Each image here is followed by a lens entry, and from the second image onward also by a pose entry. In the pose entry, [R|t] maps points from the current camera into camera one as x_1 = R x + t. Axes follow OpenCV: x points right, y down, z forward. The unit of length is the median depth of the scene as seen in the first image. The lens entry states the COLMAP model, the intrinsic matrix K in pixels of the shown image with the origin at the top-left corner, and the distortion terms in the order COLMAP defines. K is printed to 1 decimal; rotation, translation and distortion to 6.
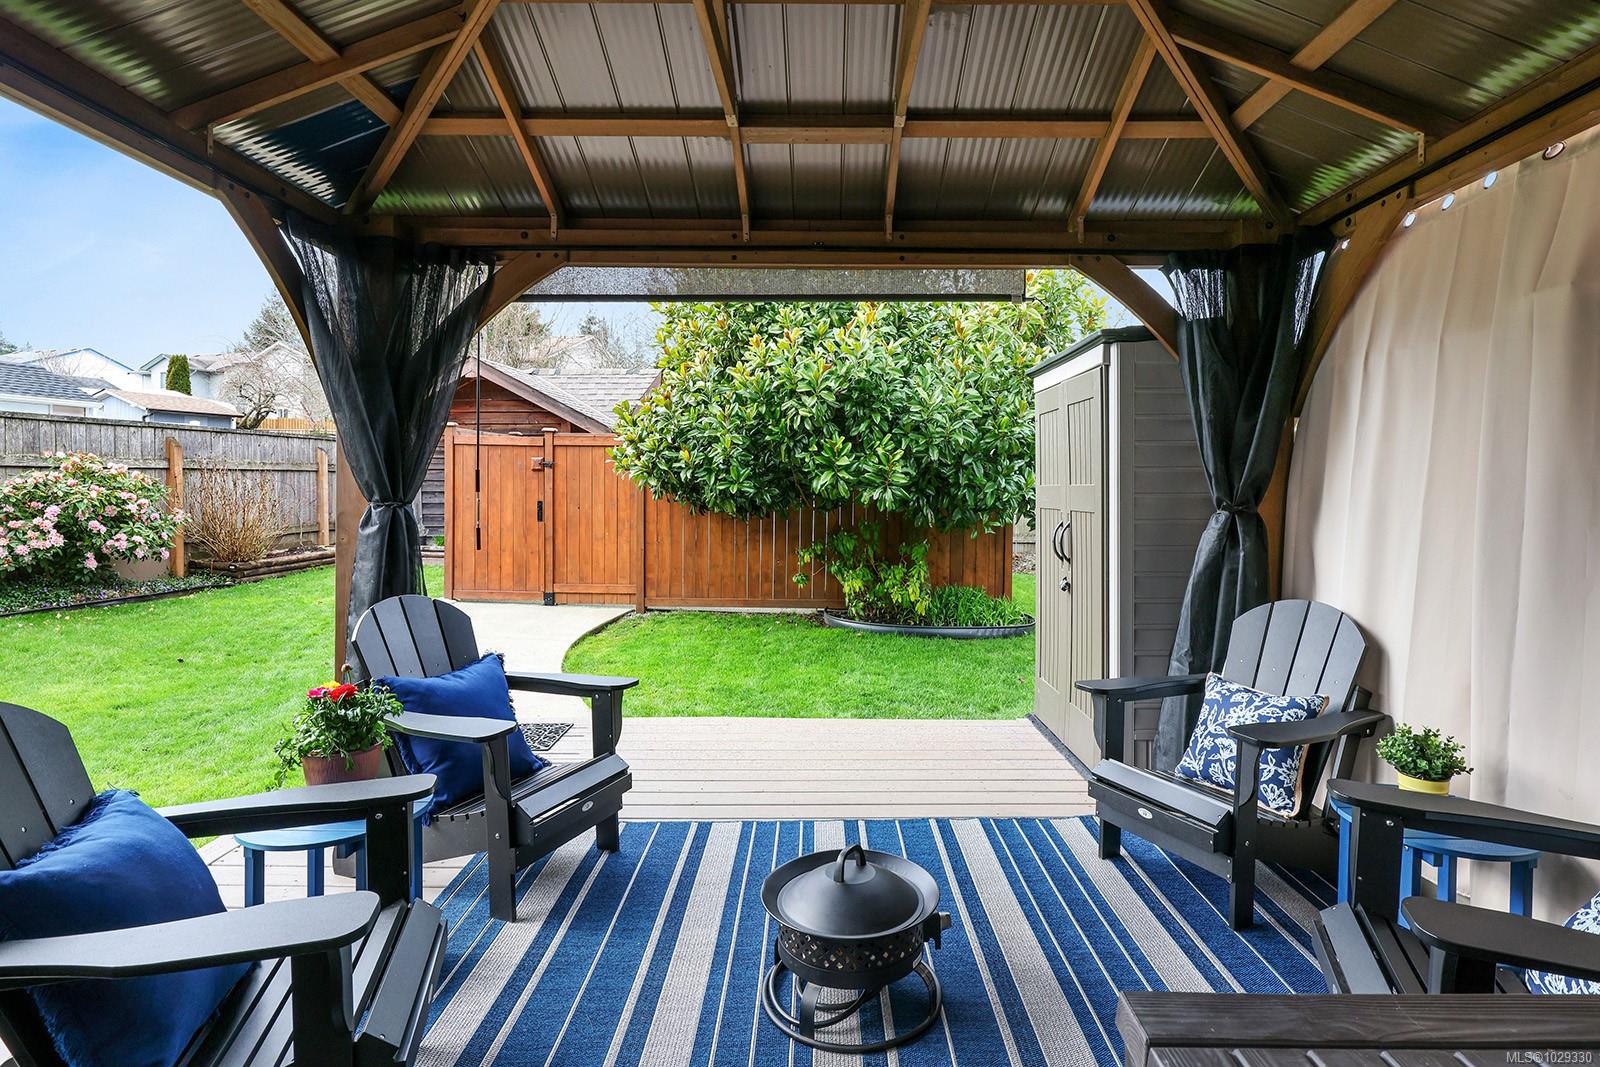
lens RADIAL K [[831.9, 0, 804.5], [0, 831.9, 524.1], [0, 0, 1]] dist [-0.002604, -0.001119]
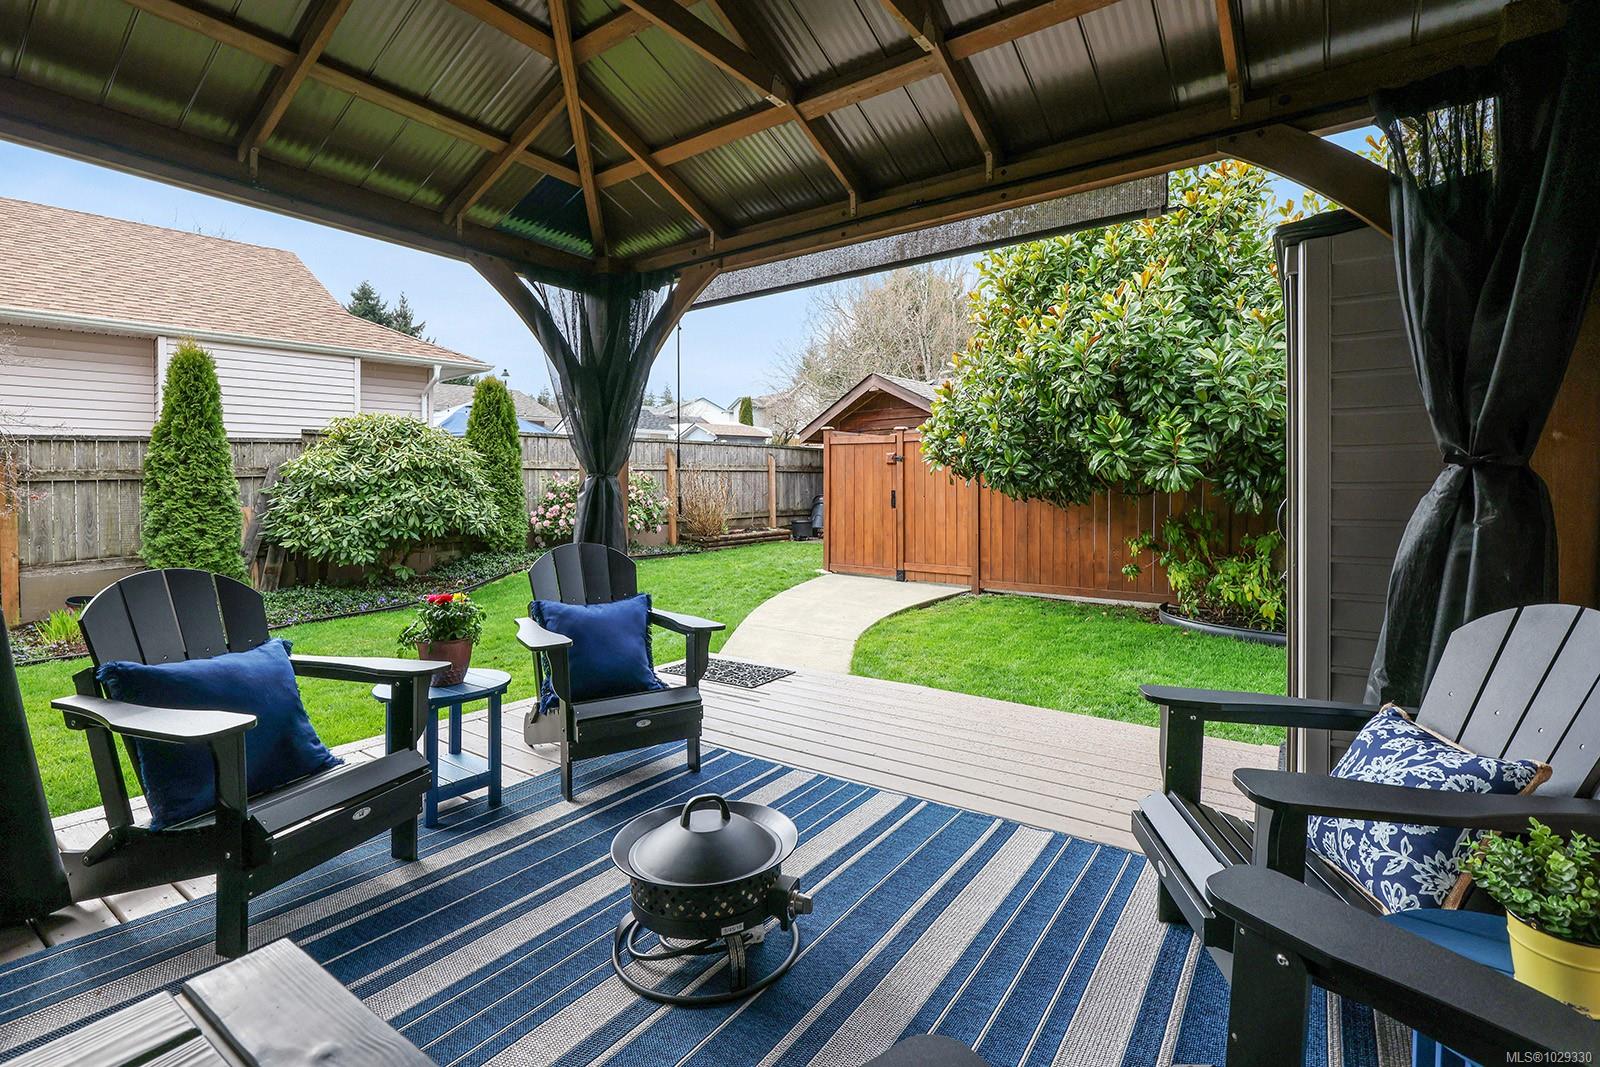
lens RADIAL K [[733.5, 0, 799.2], [0, 733.5, 523.4], [0, 0, 1]] dist [-0.004024, -0.001505]
pose [[0.808657, 0.018709, -0.587983, 0.237916], [-0.019691, 0.999795, 0.004731, 0.021534], [0.587951, 0.007752, 0.808860, 0.131150]]
